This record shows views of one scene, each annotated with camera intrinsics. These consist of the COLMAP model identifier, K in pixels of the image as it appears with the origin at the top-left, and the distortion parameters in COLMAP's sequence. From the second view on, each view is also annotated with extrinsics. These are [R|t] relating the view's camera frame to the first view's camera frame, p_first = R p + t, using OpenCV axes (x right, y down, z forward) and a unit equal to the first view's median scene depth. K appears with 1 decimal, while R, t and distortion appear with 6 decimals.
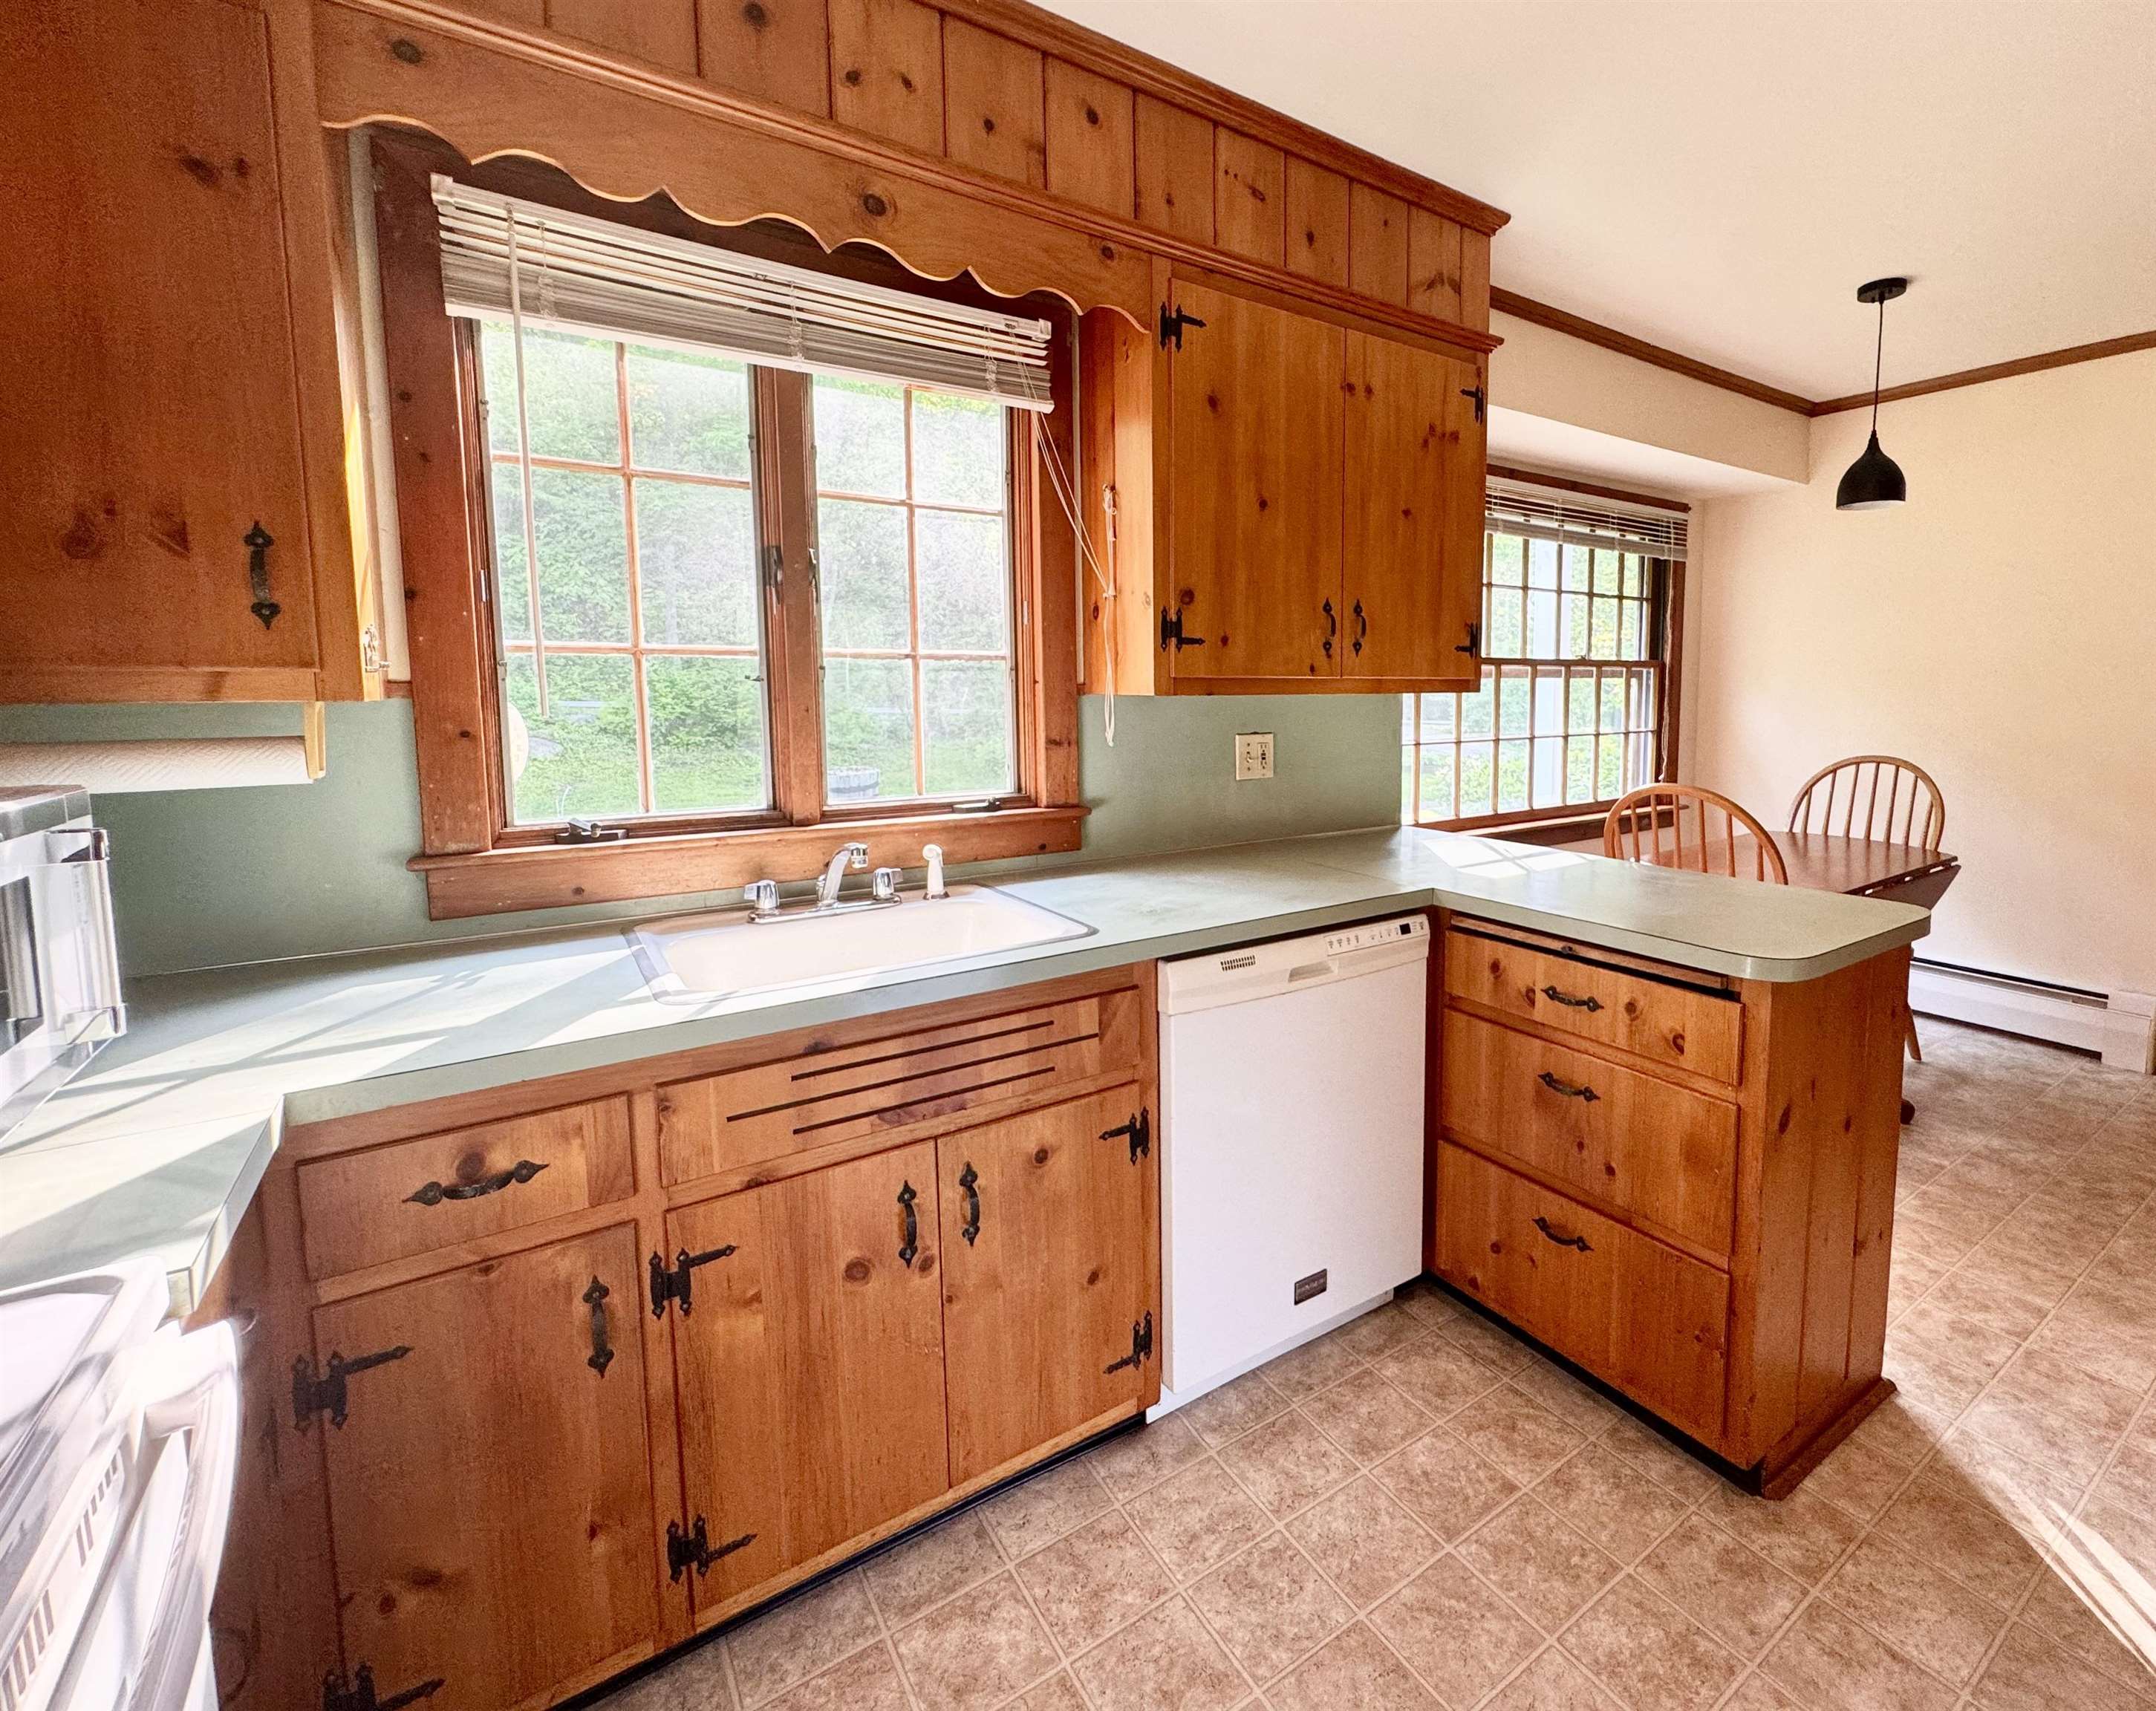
lens RADIAL K [[994.3, 0, 1237.6], [0, 994.3, 779.5], [0, 0, 1]] dist [-0.002207, -0.000227]
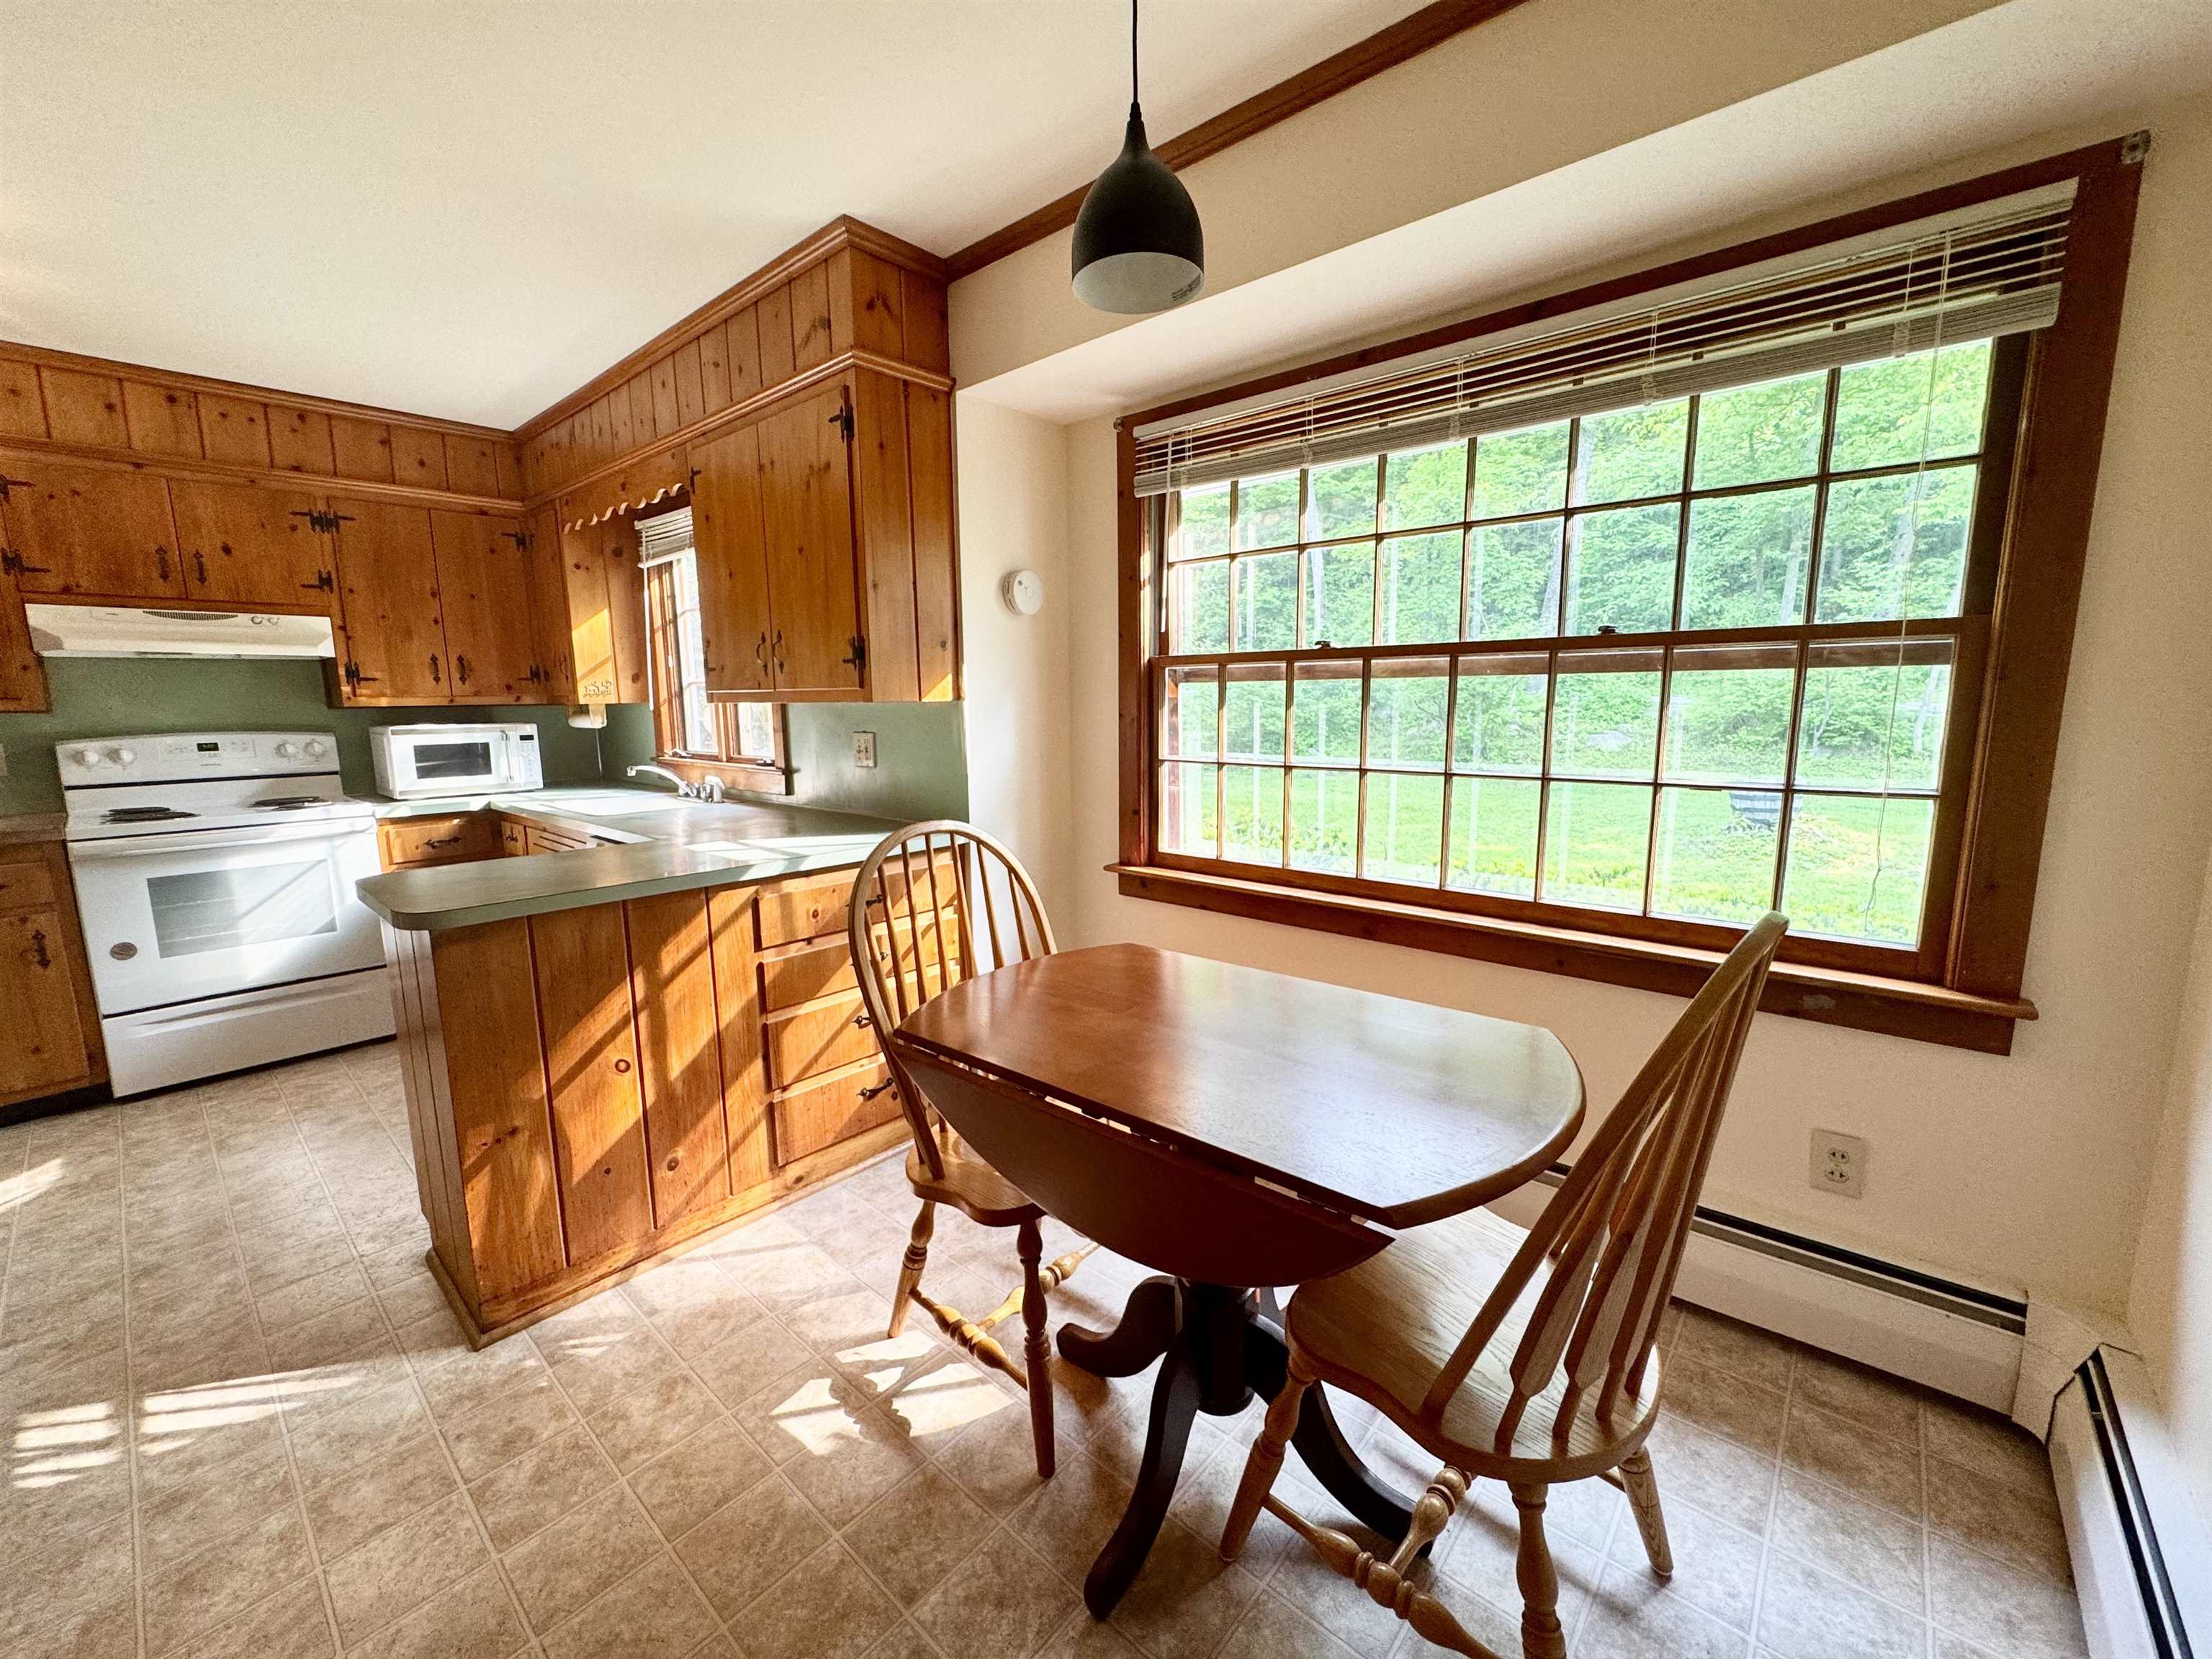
lens RADIAL K [[884.2, 0, 1107.3], [0, 884.2, 828.5], [0, 0, 1]] dist [-0.004940, 0.000887]
pose [[0.207035, 0.146819, -0.967254, 1.739941], [-0.079776, 0.987916, 0.132879, -0.143251], [0.975076, 0.049653, 0.216246, 1.509410]]
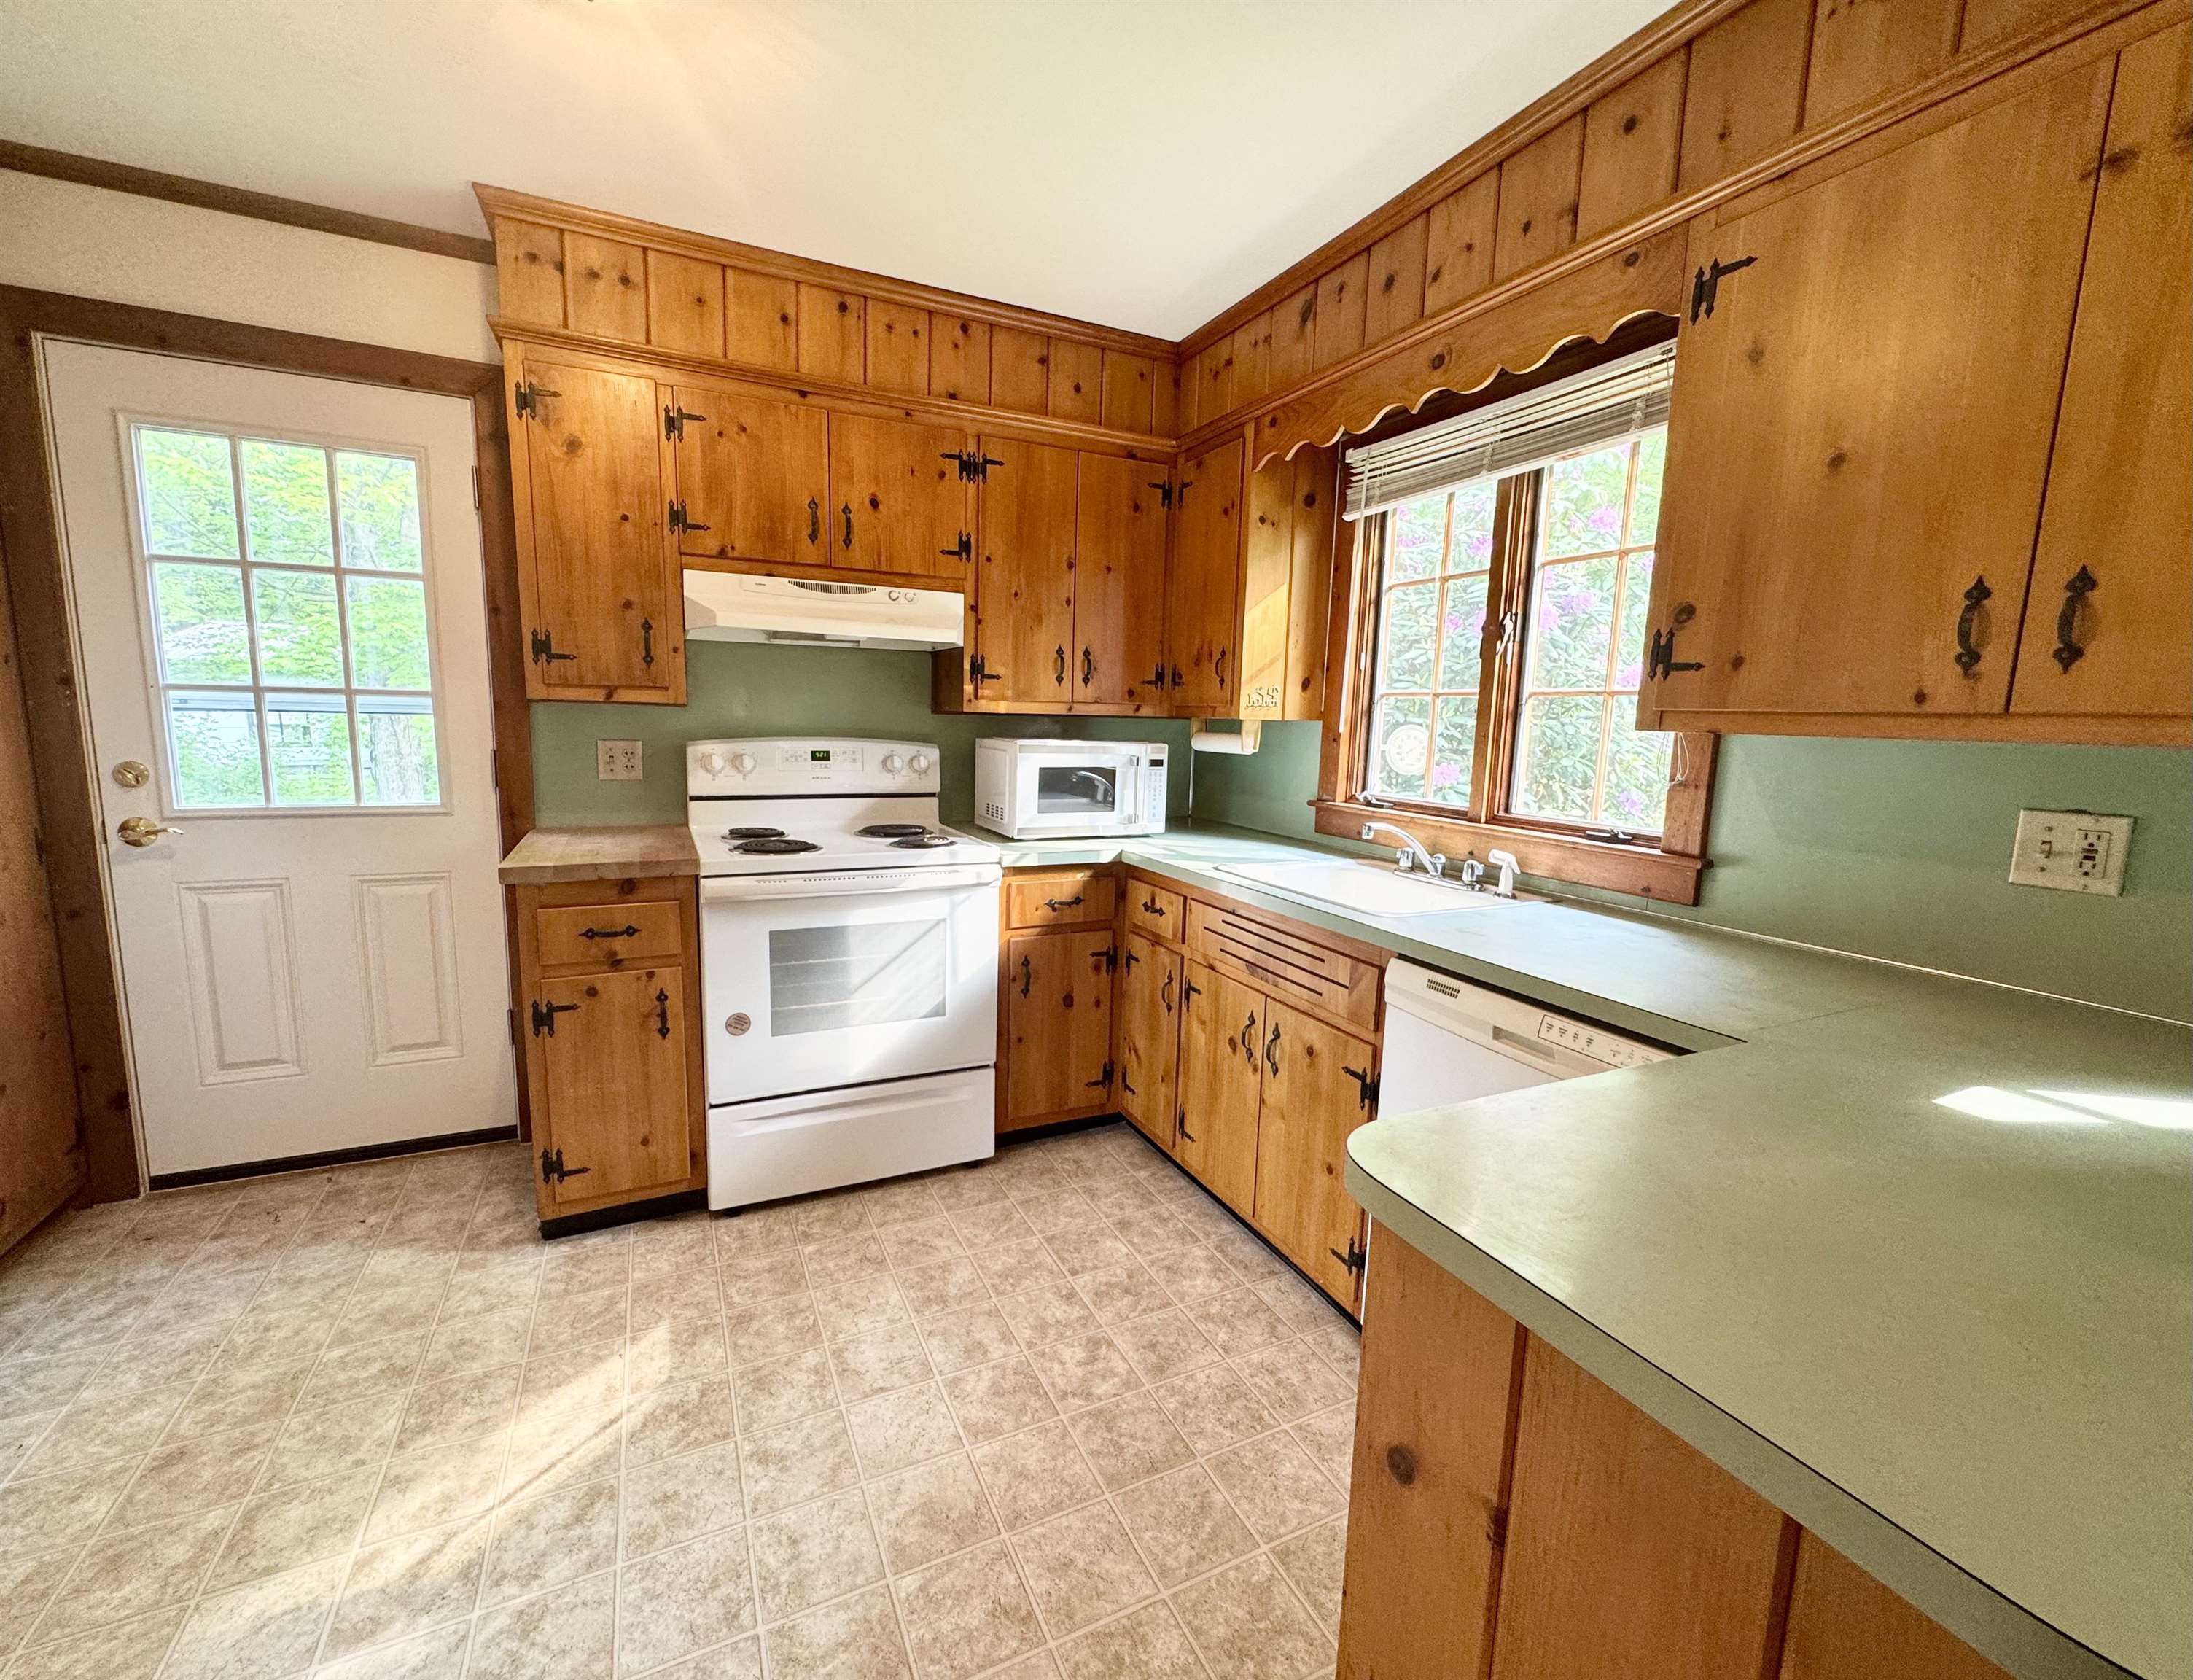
lens RADIAL K [[899.7, 0, 1073.1], [0, 899.7, 836.6], [0, 0, 1]] dist [0.001268, -0.000257]
pose [[-0.201763, 0.130990, -0.970635, 0.915660], [-0.115620, 0.980902, 0.156409, -0.066107], [0.972586, 0.143783, -0.182765, 0.746479]]
